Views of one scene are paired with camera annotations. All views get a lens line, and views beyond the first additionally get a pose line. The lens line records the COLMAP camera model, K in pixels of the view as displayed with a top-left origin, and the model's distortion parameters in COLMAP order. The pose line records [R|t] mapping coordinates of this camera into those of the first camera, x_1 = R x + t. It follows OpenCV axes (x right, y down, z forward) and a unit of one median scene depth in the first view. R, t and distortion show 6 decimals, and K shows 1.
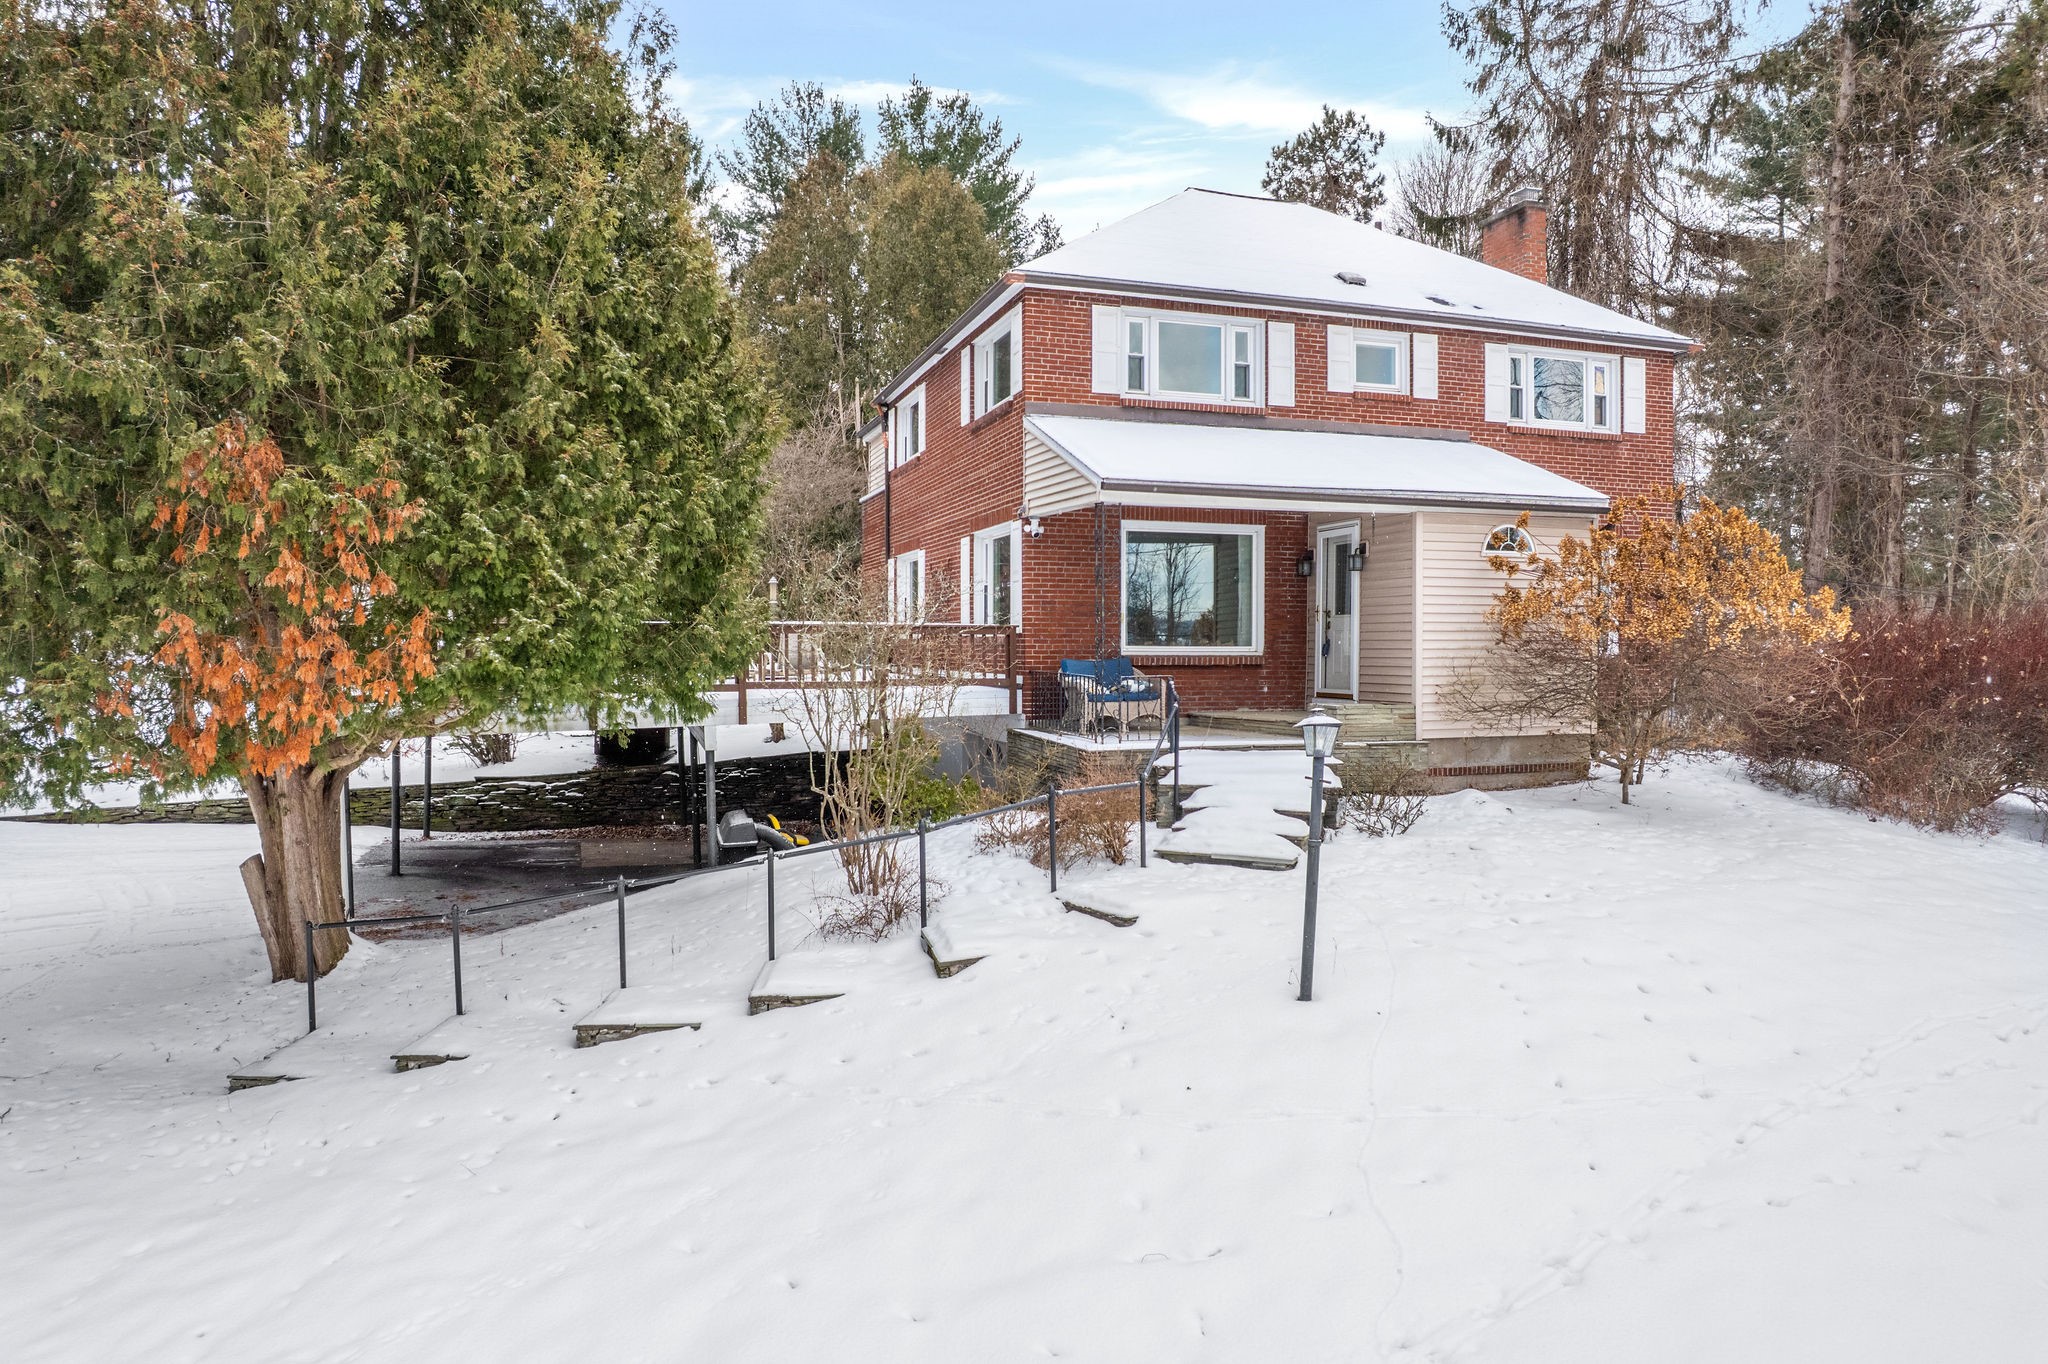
lens RADIAL K [[1320.3, 0, 1024.0], [0, 1320.3, 682.0], [0, 0, 1]] dist [-0.075142, 0.086025]
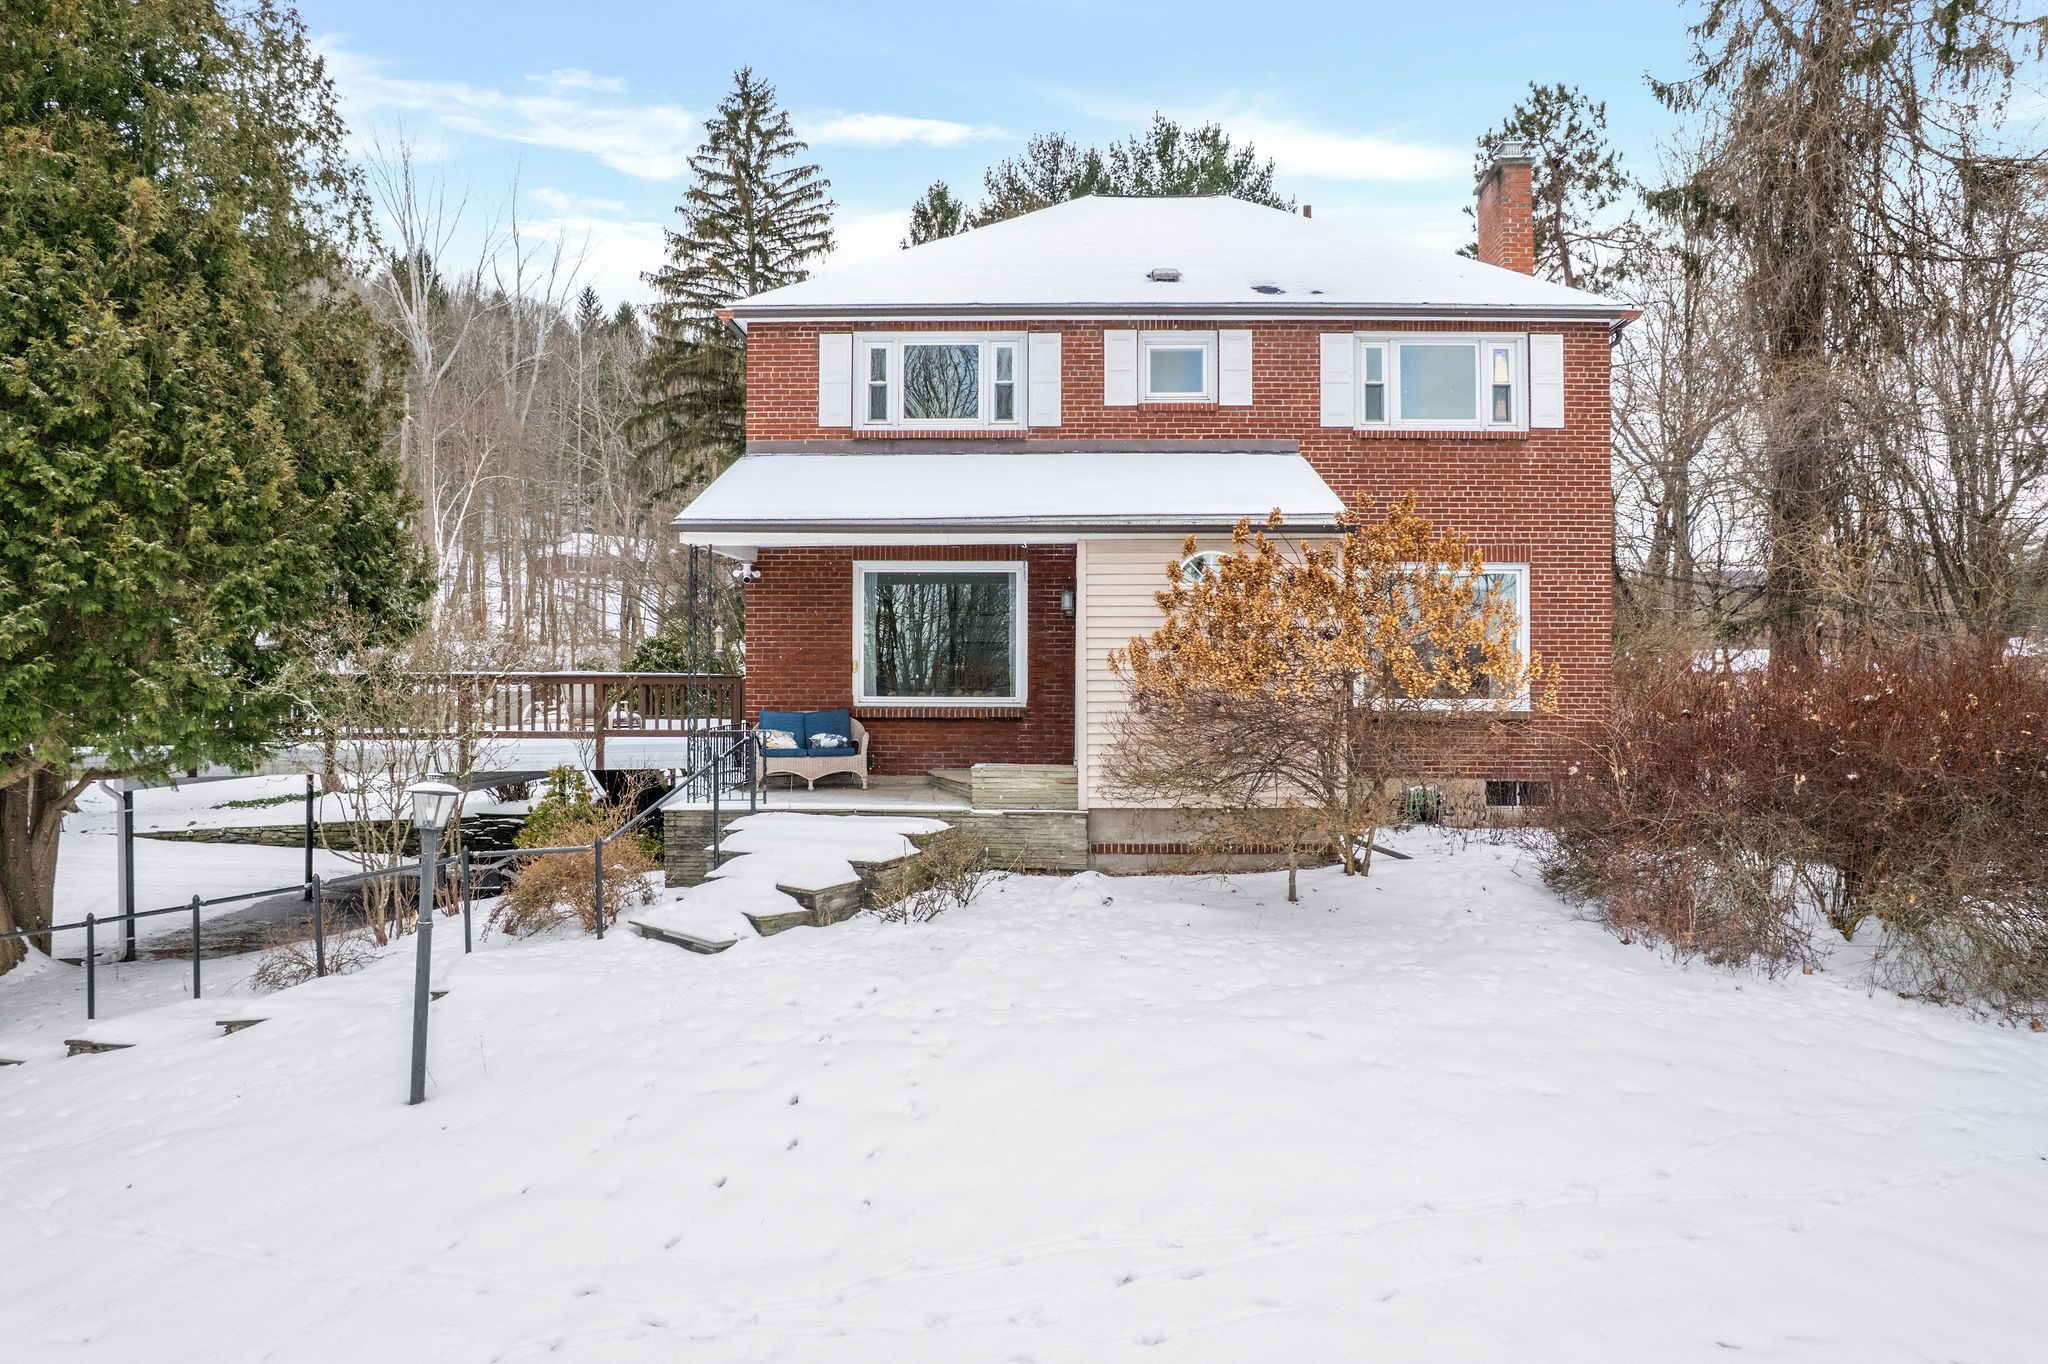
lens RADIAL K [[1306.0, 0, 1024.0], [0, 1306.0, 682.0], [0, 0, 1]] dist [-0.036079, 0.041252]
pose [[0.939142, -0.000402, -0.343528, 0.483322], [-0.012224, 0.999327, -0.034588, -0.006892], [0.343311, 0.036682, 0.938505, 0.172702]]
